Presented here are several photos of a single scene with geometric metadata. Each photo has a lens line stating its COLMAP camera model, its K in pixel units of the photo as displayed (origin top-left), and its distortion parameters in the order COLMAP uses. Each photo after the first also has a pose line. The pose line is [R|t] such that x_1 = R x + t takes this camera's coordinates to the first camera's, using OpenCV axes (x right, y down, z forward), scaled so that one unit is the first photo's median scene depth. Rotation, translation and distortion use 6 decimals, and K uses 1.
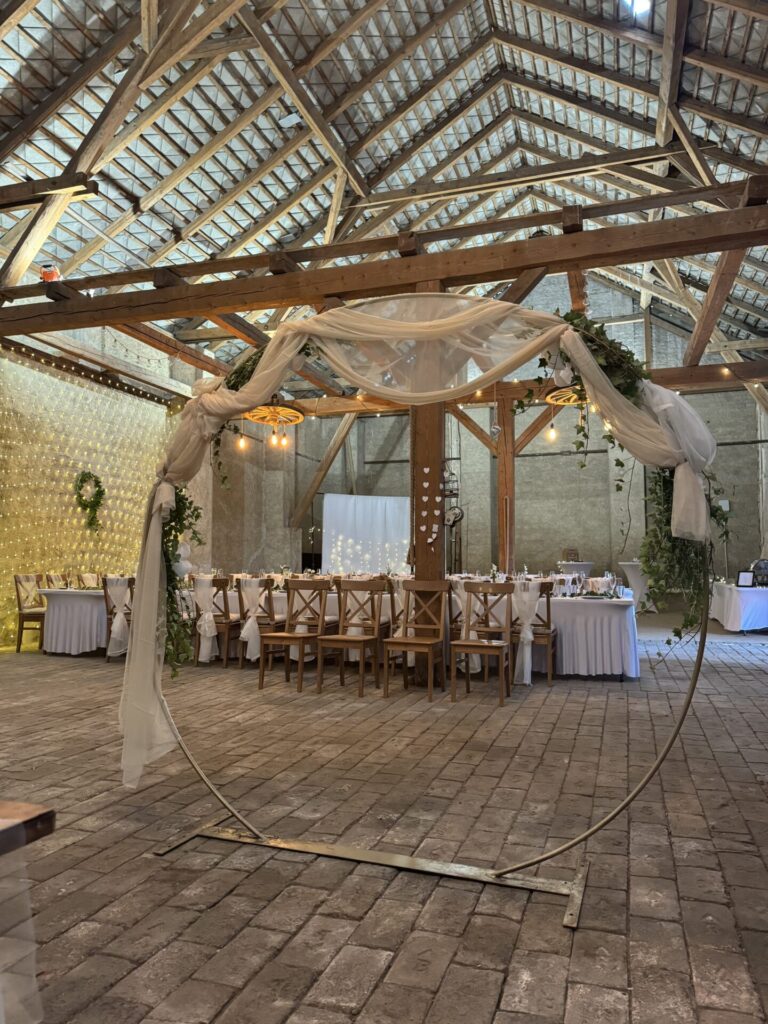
lens RADIAL K [[723.7, 0, 384.7], [0, 723.7, 516.2], [0, 0, 1]] dist [0.040406, -0.036158]
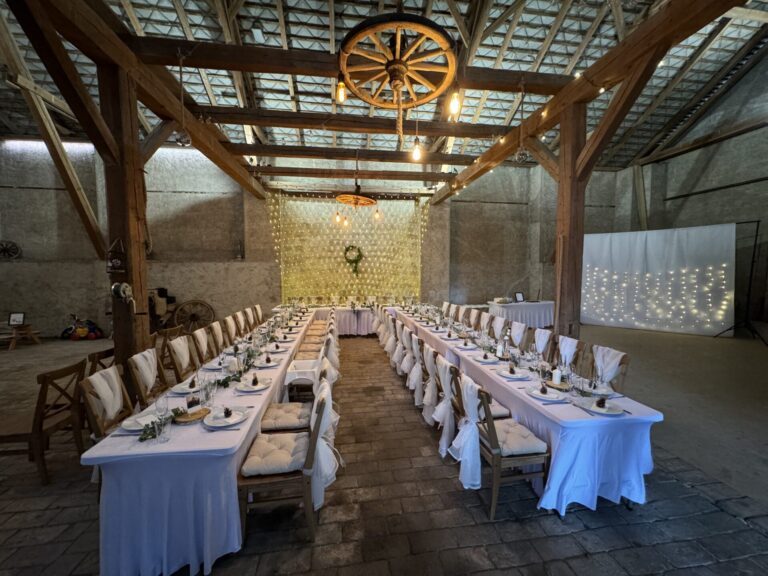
lens RADIAL K [[305.7, 0, 382.7], [0, 305.7, 287.6], [0, 0, 1]] dist [-0.000031, -0.000422]
pose [[0.438041, 0.053194, -0.897380, 0.523644], [0.064146, 0.993854, 0.090224, -0.019616], [0.896663, -0.097086, 0.431936, 0.904891]]
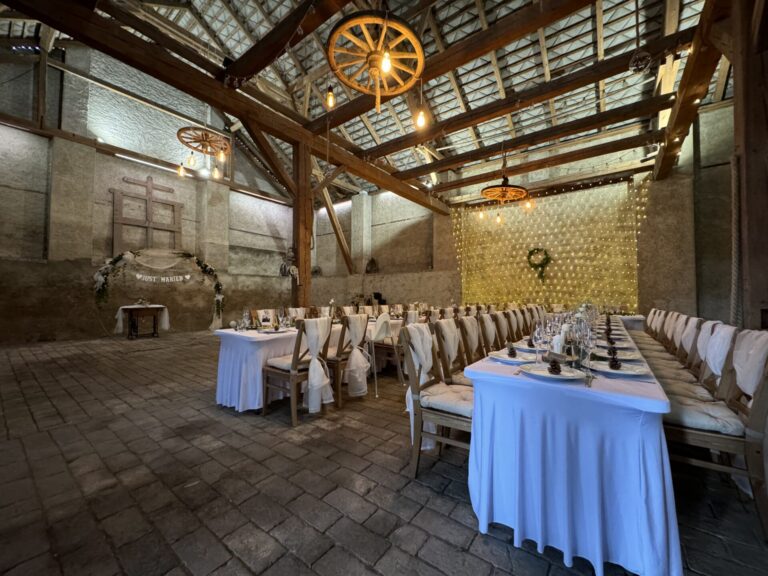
lens RADIAL K [[305.7, 0, 383.1], [0, 305.7, 287.0], [0, 0, 1]] dist [-0.000031, -0.000422]
pose [[-0.329687, -0.031032, -0.943580, 0.572994], [0.062071, 0.996585, -0.054462, 0.070856], [0.942048, -0.076524, -0.326635, 1.142154]]
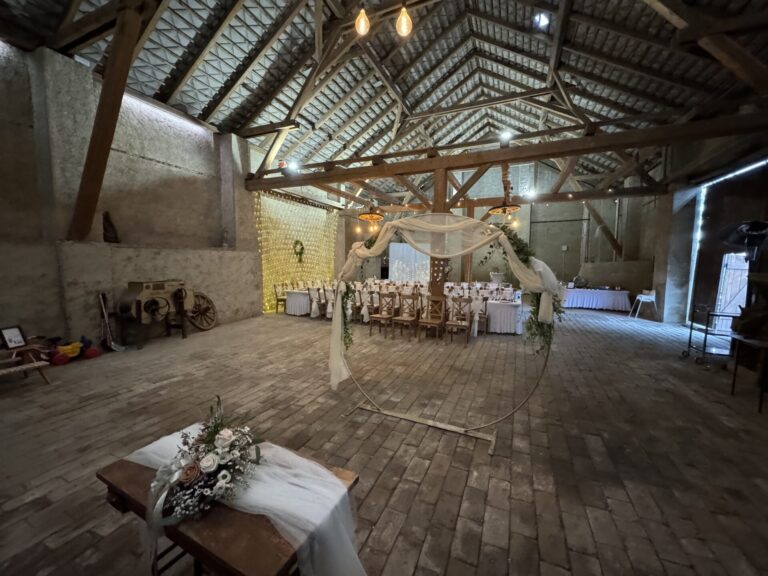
lens RADIAL K [[305.7, 0, 383.6], [0, 305.7, 289.0], [0, 0, 1]] dist [-0.000031, -0.000422]
pose [[0.995450, 0.014154, -0.094226, -0.017579], [0.000589, 0.987972, 0.154632, -0.074129], [0.095281, -0.153984, 0.983469, -0.036410]]
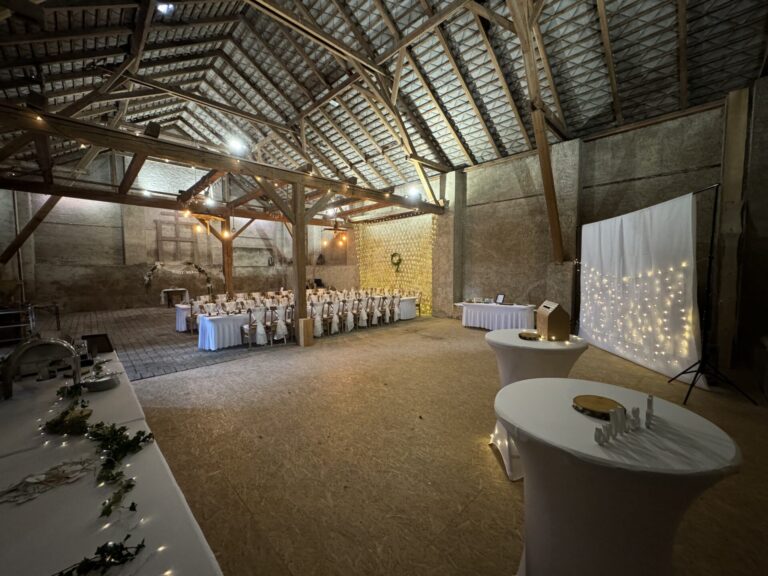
lens RADIAL K [[305.7, 0, 381.8], [0, 305.7, 287.9], [0, 0, 1]] dist [-0.000031, -0.000422]
pose [[-0.473278, 0.057266, -0.879050, 0.873799], [0.066203, 0.997375, 0.029331, 0.049480], [0.878422, -0.044314, -0.475827, 1.966468]]
